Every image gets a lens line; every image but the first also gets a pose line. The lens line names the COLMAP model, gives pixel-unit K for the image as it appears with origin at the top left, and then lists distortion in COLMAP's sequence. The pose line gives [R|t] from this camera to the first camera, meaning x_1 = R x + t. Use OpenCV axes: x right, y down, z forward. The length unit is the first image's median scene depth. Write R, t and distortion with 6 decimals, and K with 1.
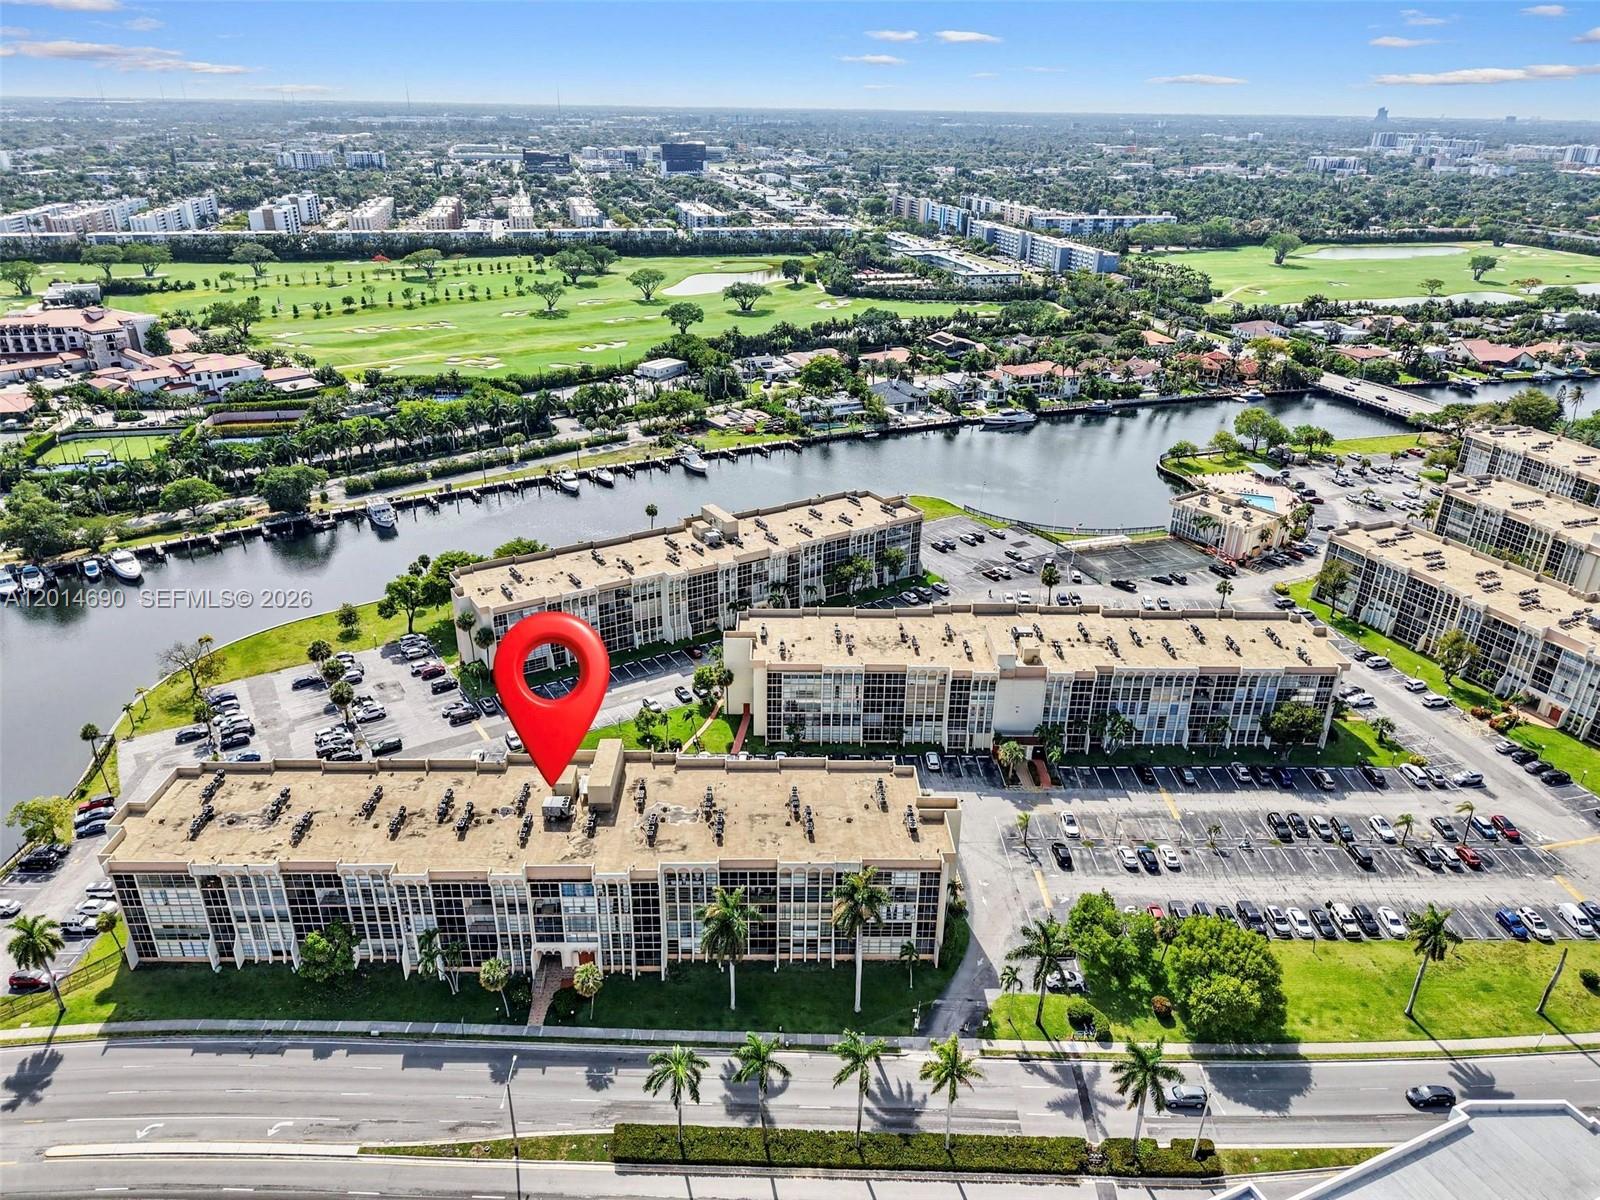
lens RADIAL K [[1053.3, 0, 780.7], [0, 1053.3, 604.0], [0, 0, 1]] dist [0.048545, -0.067634]
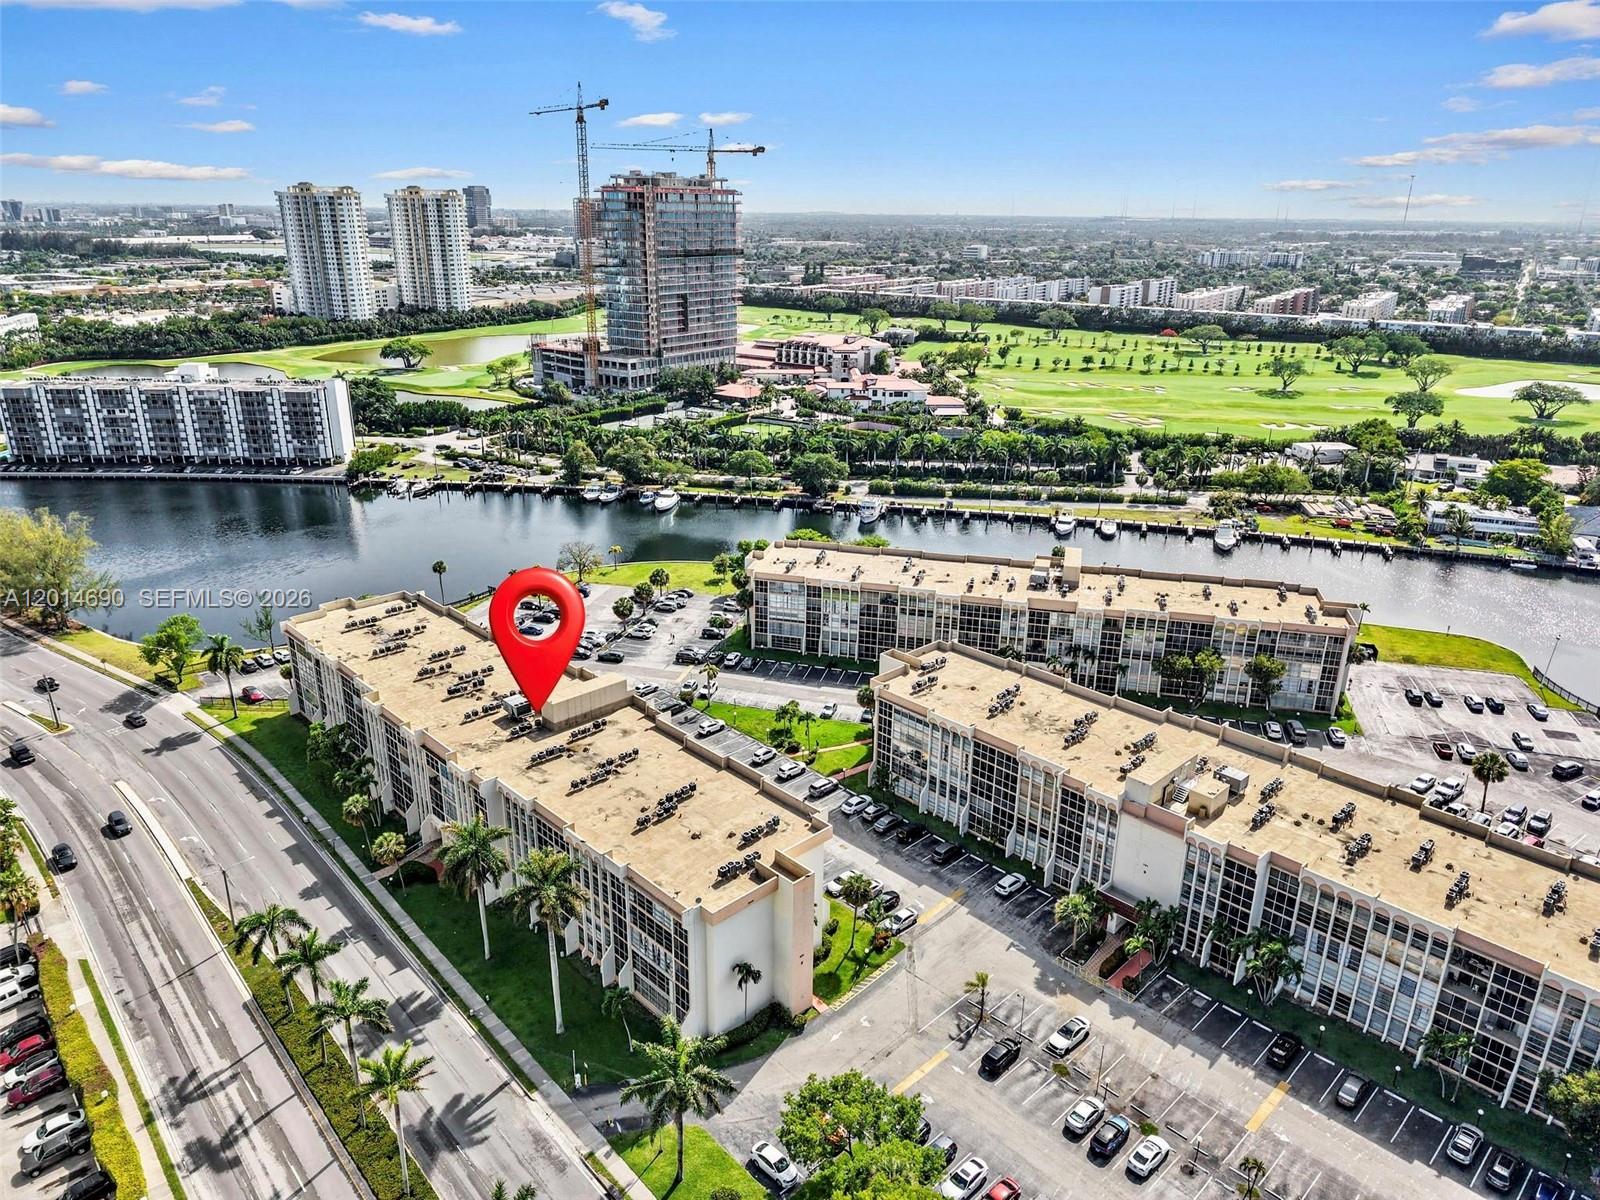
lens RADIAL K [[1054.3, 0, 800.0], [0, 1054.3, 600.0], [0, 0, 1]] dist [0.021379, -0.034375]
pose [[0.686089, 0.243644, -0.685507, 0.282268], [-0.309886, 0.950372, 0.027634, -0.007639], [0.658219, 0.193469, 0.727542, 0.189098]]
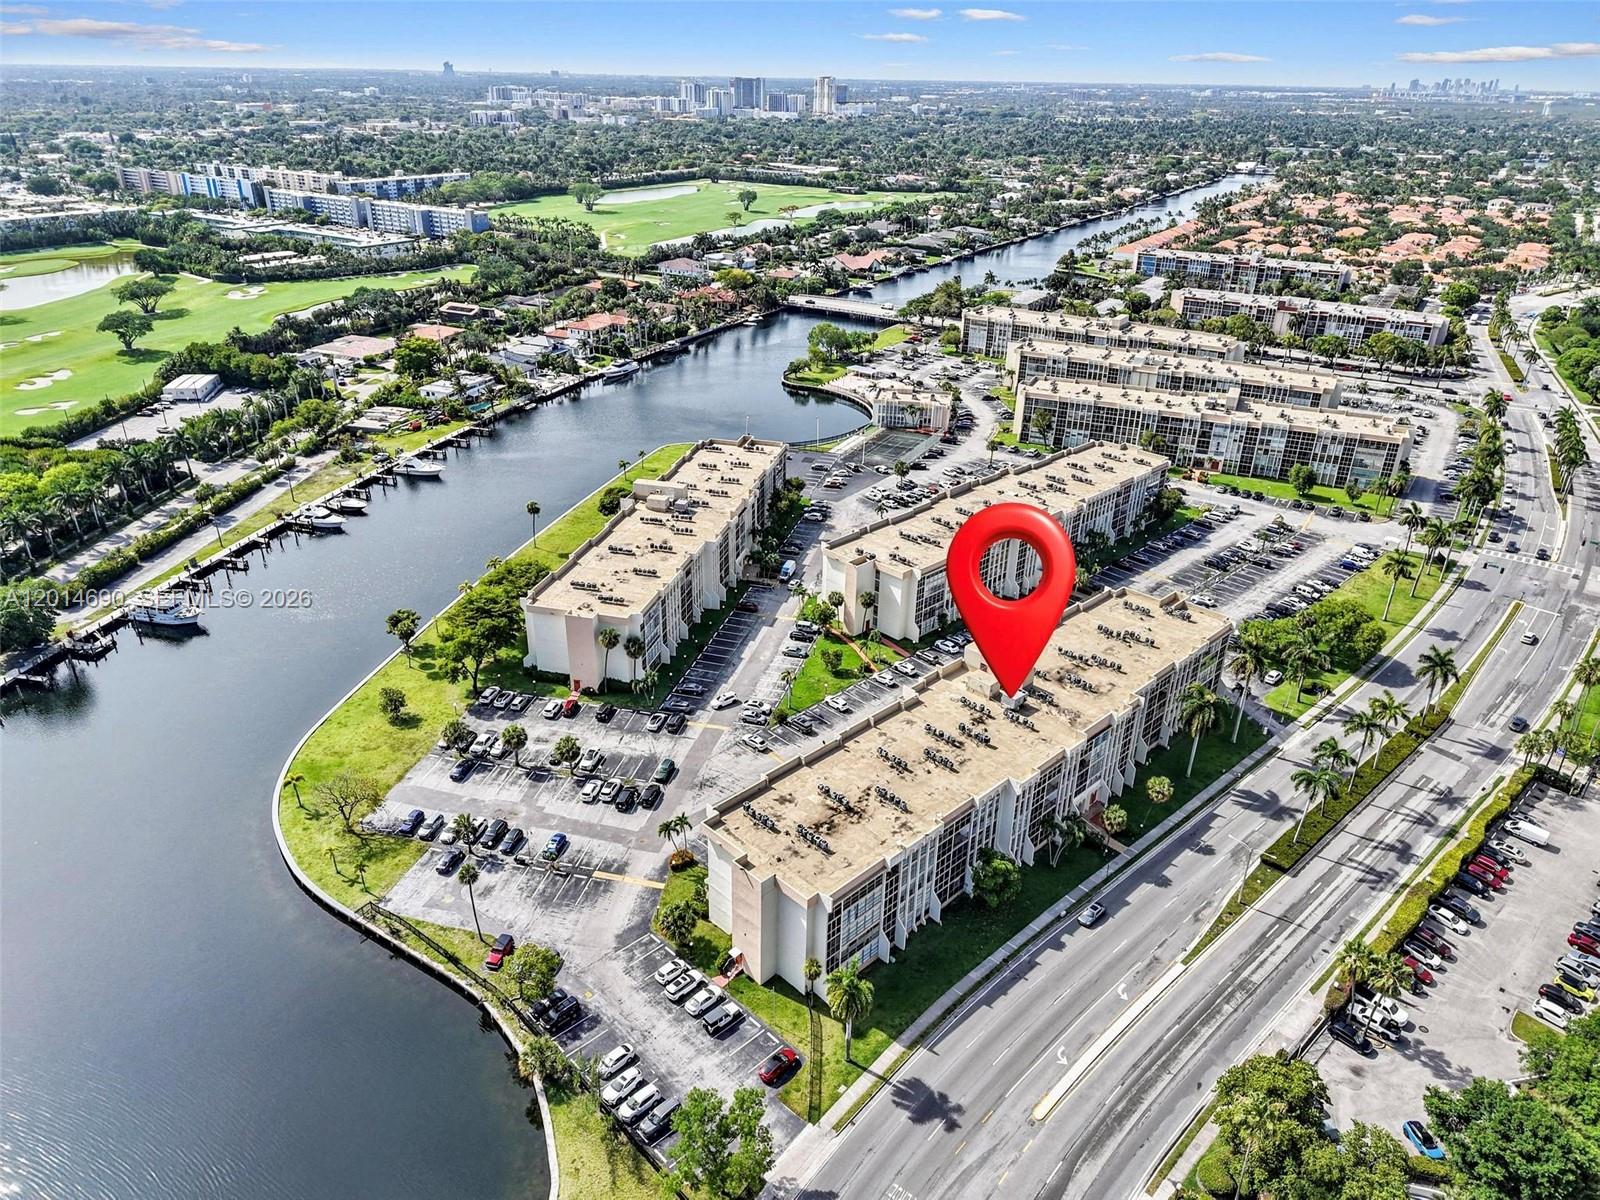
lens RADIAL K [[1087.2, 0, 800.0], [0, 1087.2, 600.0], [0, 0, 1]] dist [0.022442, -0.021456]
pose [[0.720861, -0.301863, 0.623890, -0.476349], [0.289035, 0.949090, 0.125248, -0.053100], [-0.629935, 0.090040, 0.771411, 0.102767]]
